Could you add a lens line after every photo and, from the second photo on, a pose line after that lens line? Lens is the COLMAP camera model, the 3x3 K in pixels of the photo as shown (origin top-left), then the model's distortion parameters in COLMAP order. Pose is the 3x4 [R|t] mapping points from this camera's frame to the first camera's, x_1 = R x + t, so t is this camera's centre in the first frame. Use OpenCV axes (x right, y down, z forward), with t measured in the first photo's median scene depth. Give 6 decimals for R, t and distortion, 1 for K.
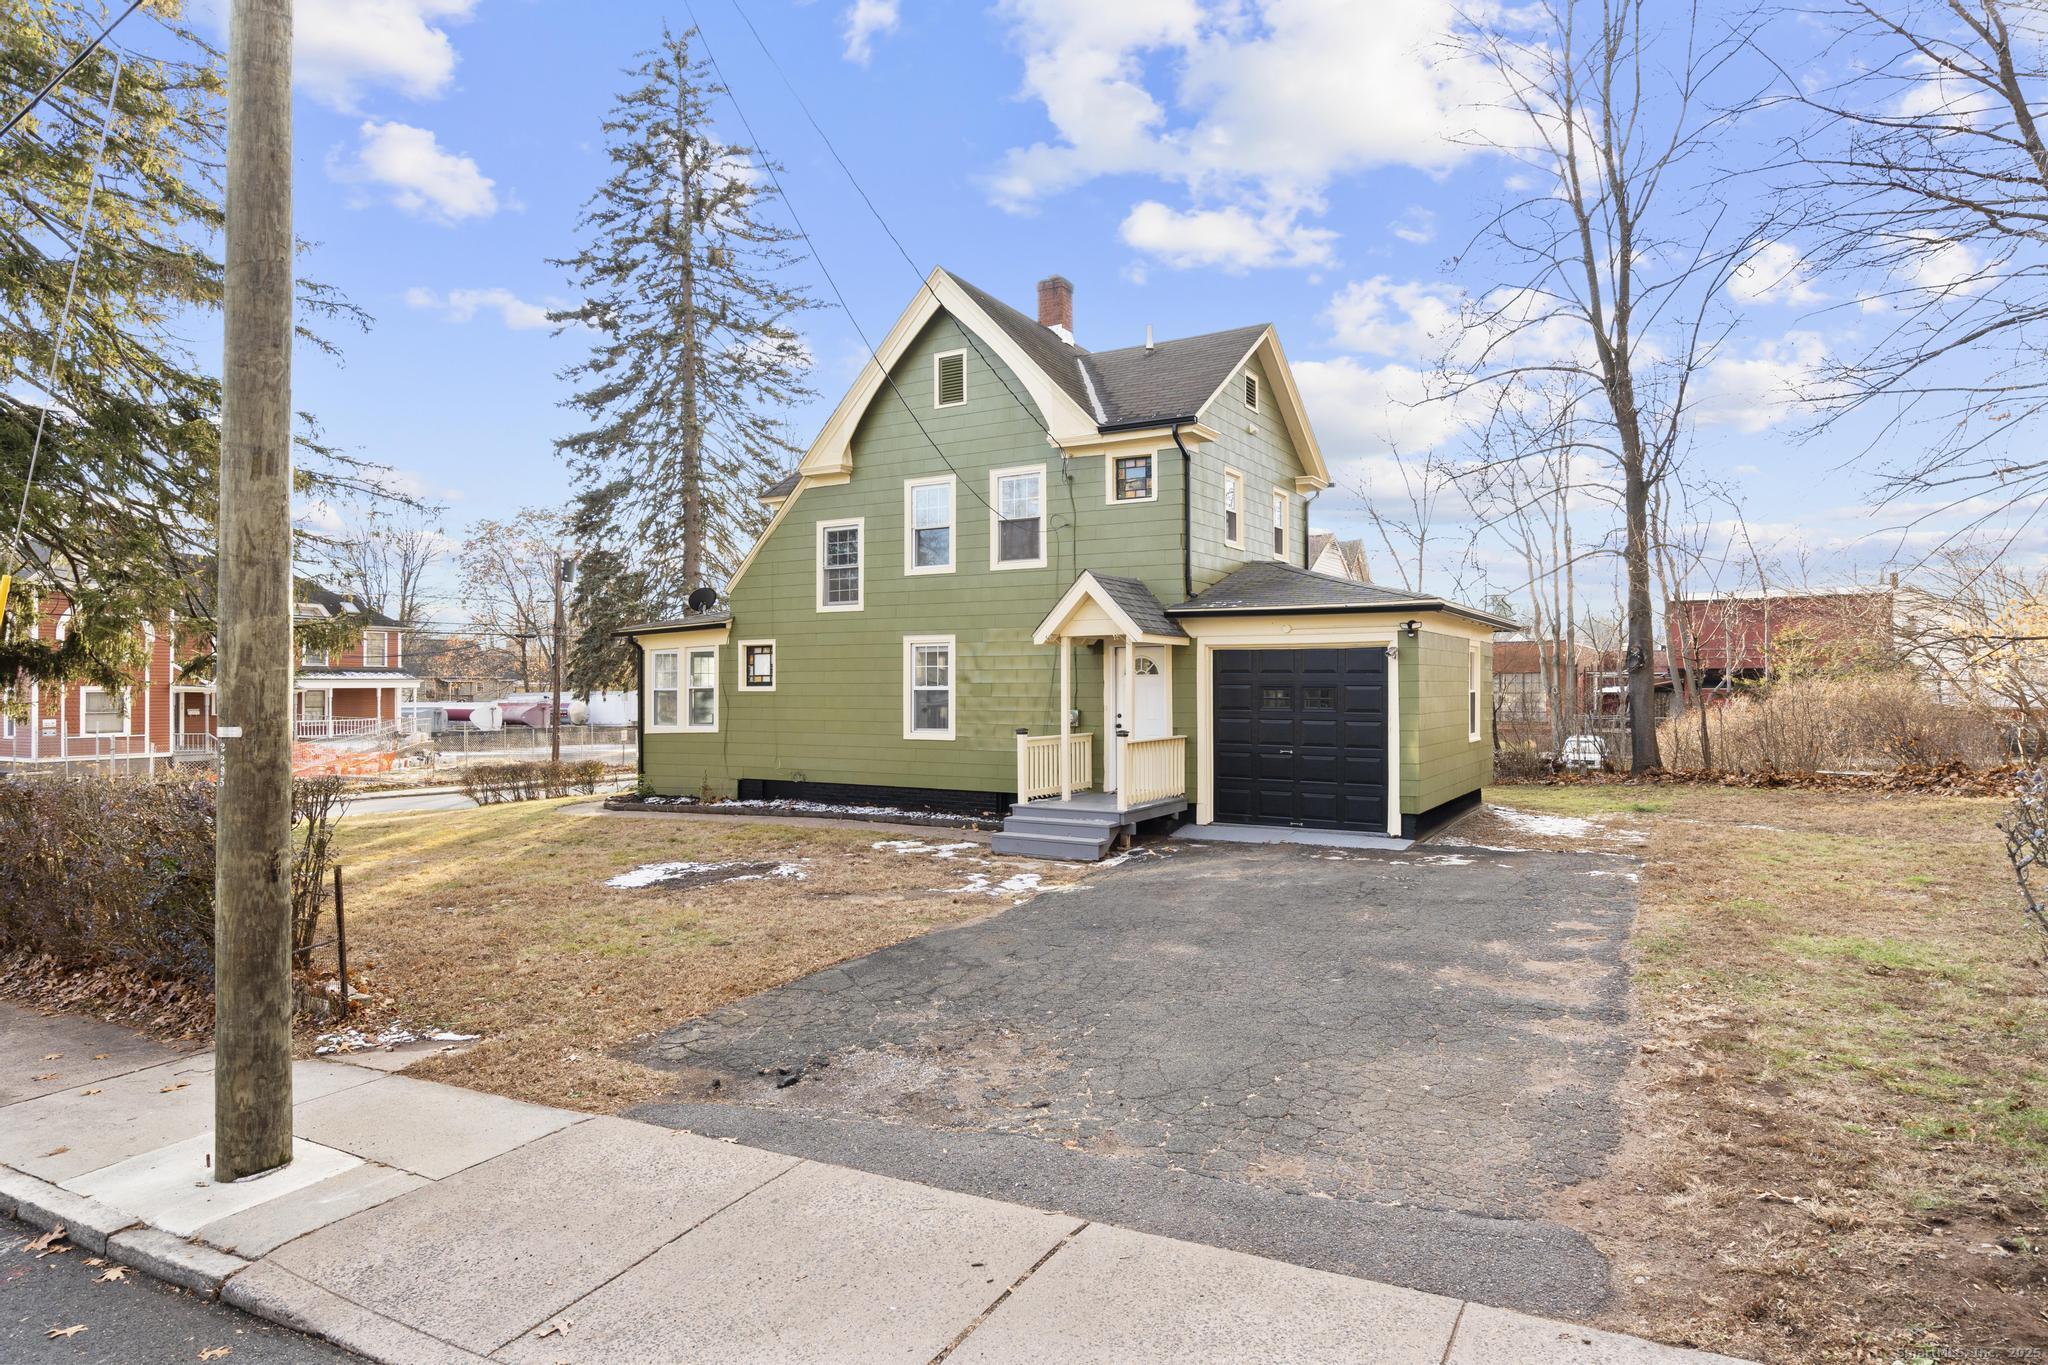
lens RADIAL K [[1183.0, 0, 1024.0], [0, 1183.0, 682.5], [0, 0, 1]] dist [0.002086, 0.000980]
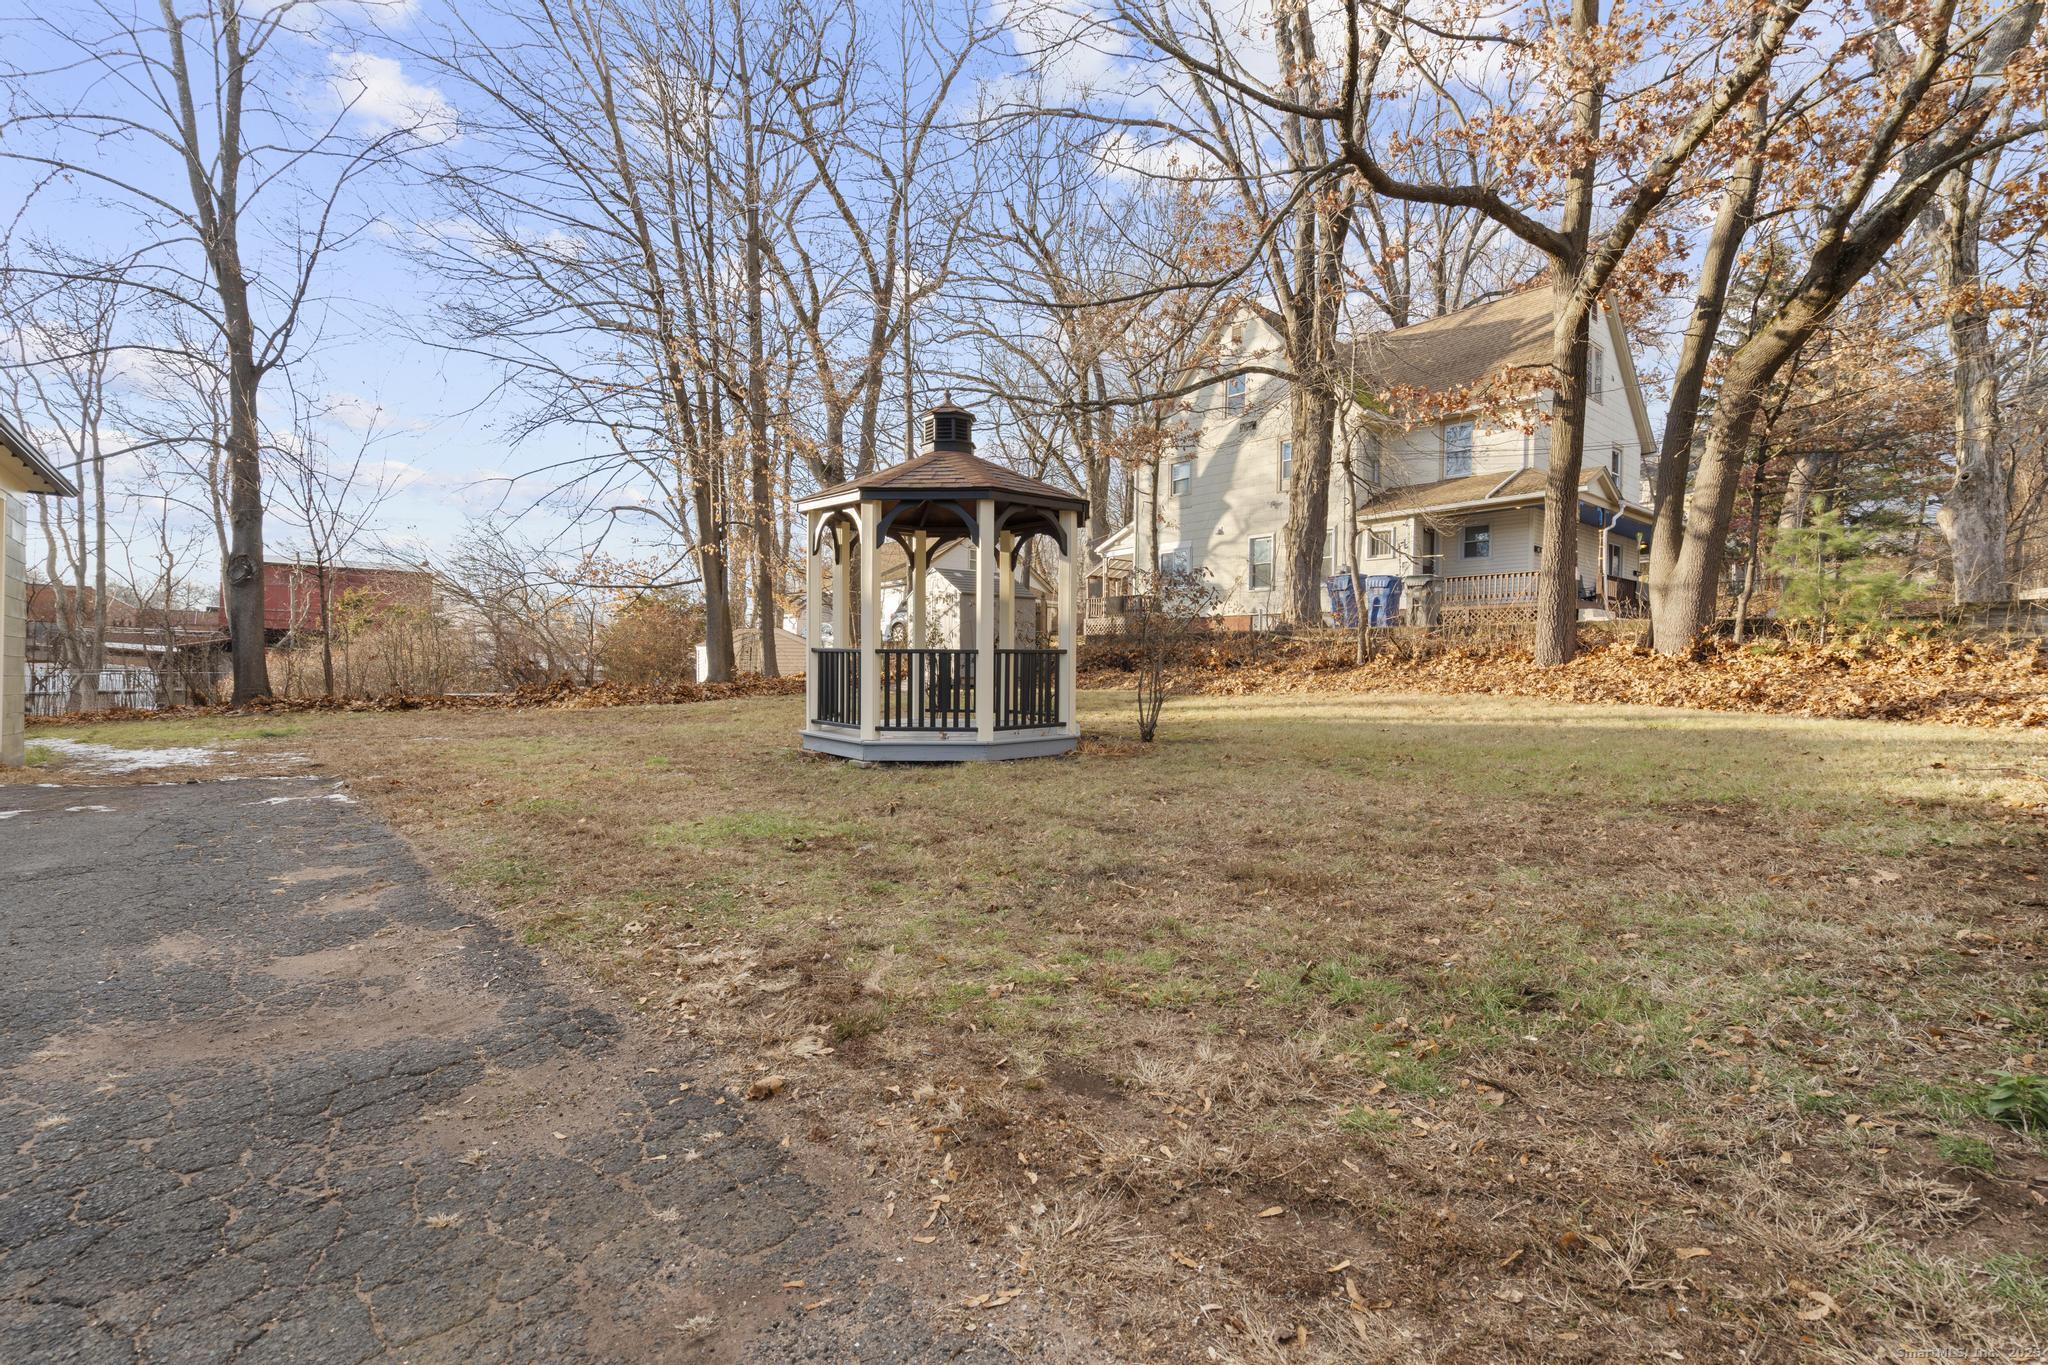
lens RADIAL K [[920.8, 0, 1024.0], [0, 920.8, 682.5], [0, 0, 1]] dist [-0.004186, 0.000829]
pose [[0.326562, -0.000228, 0.945176, 0.072999], [-0.018015, 0.999817, 0.006466, 0.047918], [-0.945004, -0.019139, 0.326498, 0.246836]]
